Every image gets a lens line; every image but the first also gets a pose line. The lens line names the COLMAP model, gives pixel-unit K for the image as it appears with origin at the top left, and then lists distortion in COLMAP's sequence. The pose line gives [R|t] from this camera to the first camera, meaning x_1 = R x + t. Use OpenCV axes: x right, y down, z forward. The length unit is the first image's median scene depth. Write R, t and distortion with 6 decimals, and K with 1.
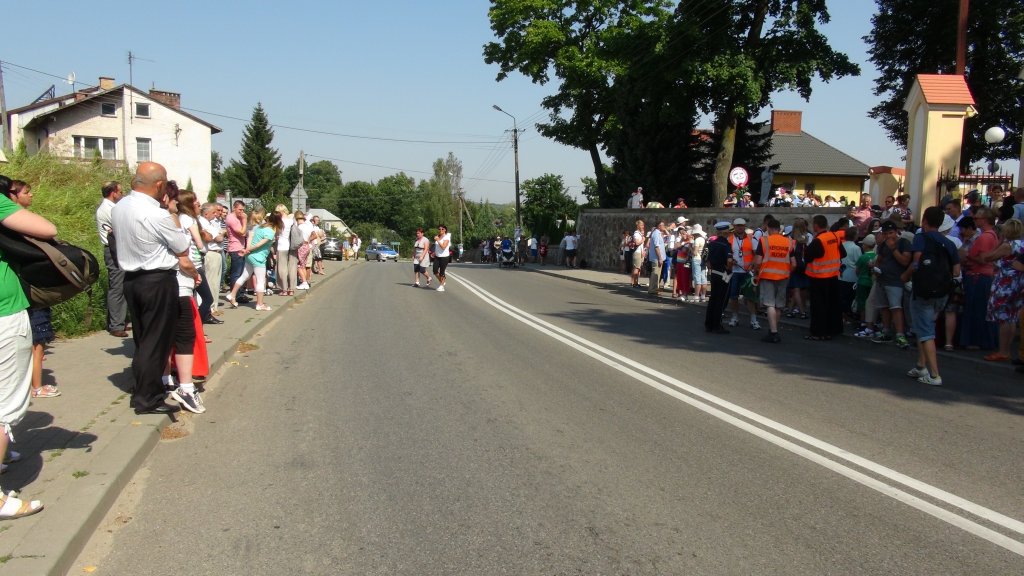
lens RADIAL K [[757.1, 0, 517.0], [0, 757.1, 285.3], [0, 0, 1]] dist [0.018770, -0.011966]
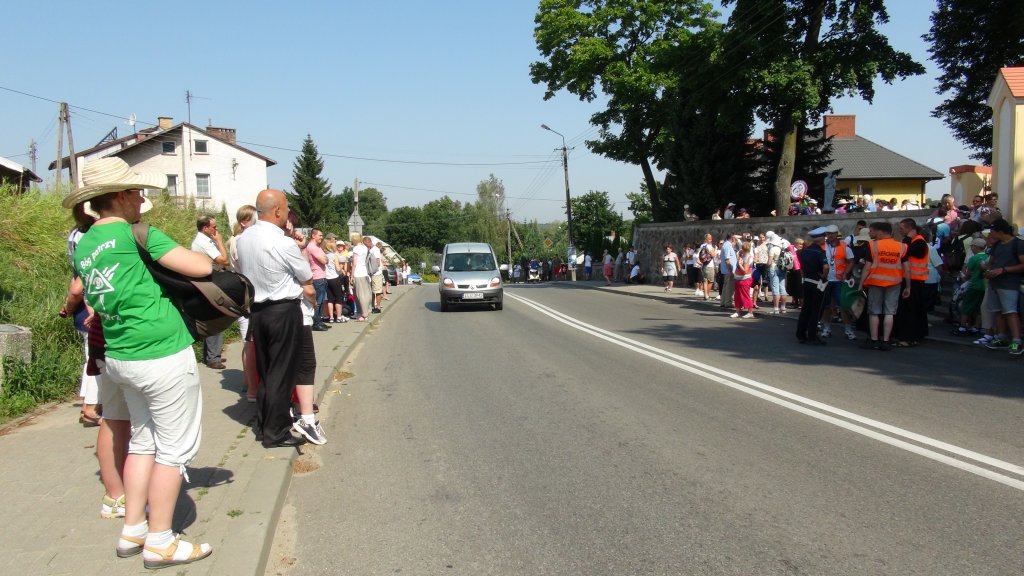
lens RADIAL K [[757.1, 0, 519.8], [0, 757.1, 286.2], [0, 0, 1]] dist [0.018770, -0.011966]
pose [[0.997798, -0.038999, -0.053644, -0.018542], [0.037676, 0.998966, -0.025452, -0.000191], [0.054581, 0.023375, 0.998236, 0.006261]]
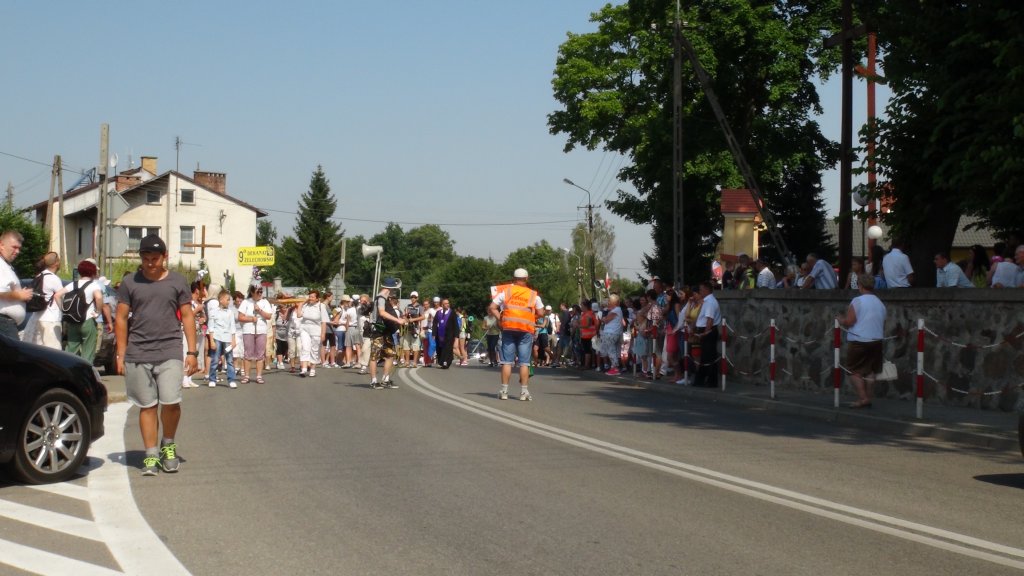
lens RADIAL K [[1501.2, 0, 516.7], [0, 1501.2, 287.9], [0, 0, 1]] dist [0.191101, 0.000000]
pose [[0.976233, -0.011330, -0.216429, 0.362441], [-0.011596, 0.994471, -0.104368, 0.084403], [0.216415, 0.104397, 0.970704, -0.843801]]
